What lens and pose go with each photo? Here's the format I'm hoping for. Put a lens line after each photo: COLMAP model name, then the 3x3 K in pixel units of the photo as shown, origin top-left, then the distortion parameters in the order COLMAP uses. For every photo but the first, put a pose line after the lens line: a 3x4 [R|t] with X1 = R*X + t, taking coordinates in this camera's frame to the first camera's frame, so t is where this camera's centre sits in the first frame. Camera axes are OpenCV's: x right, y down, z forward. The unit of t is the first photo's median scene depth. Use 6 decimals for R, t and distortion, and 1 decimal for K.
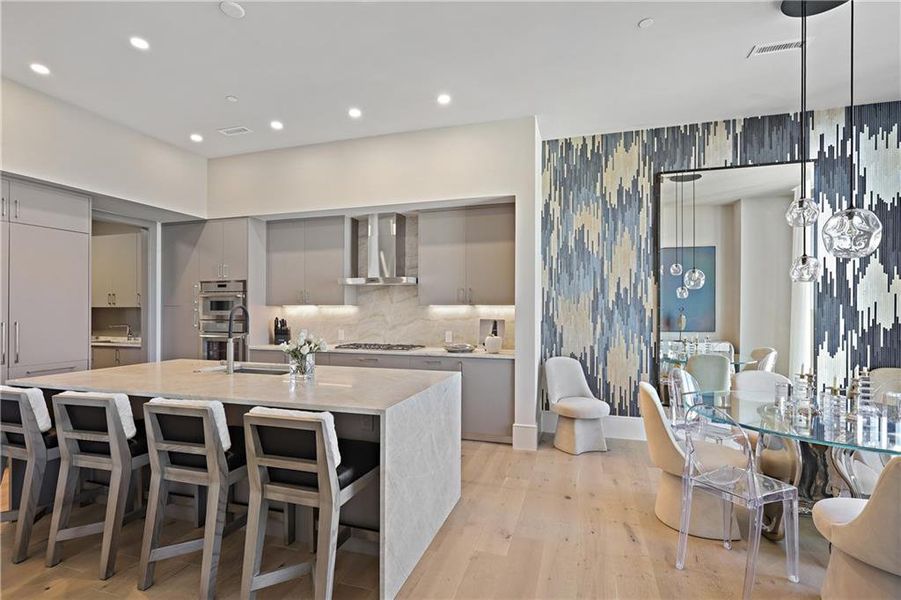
lens RADIAL K [[421.6, 0, 451.0], [0, 421.6, 305.4], [0, 0, 1]] dist [-0.003775, 0.001553]
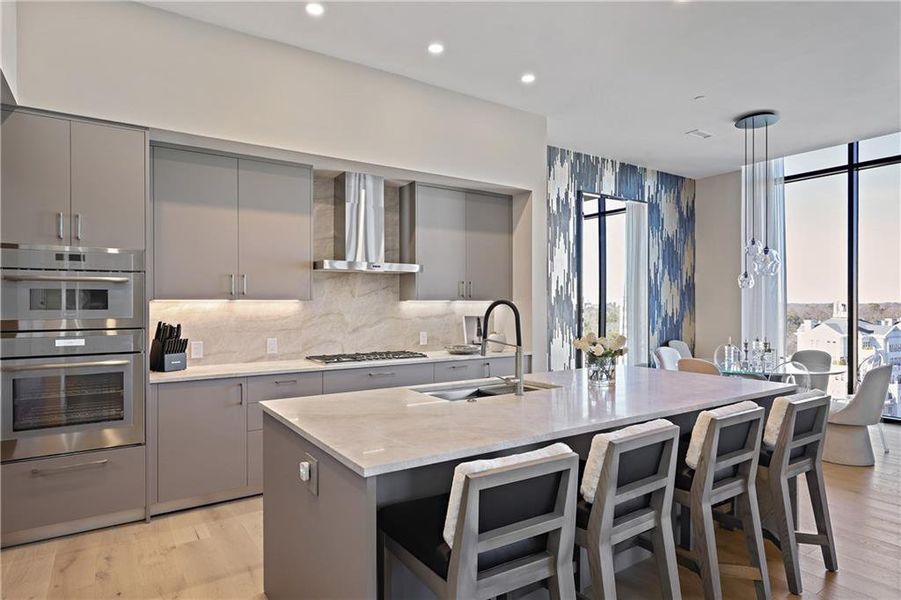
lens RADIAL K [[511.0, 0, 450.6], [0, 511.0, 301.3], [0, 0, 1]] dist [0.001452, 0.000601]
pose [[0.632285, 0.002585, 0.774731, -0.842765], [-0.000871, 0.999996, -0.002625, 0.004476], [-0.774735, 0.000985, 0.632285, 0.358217]]
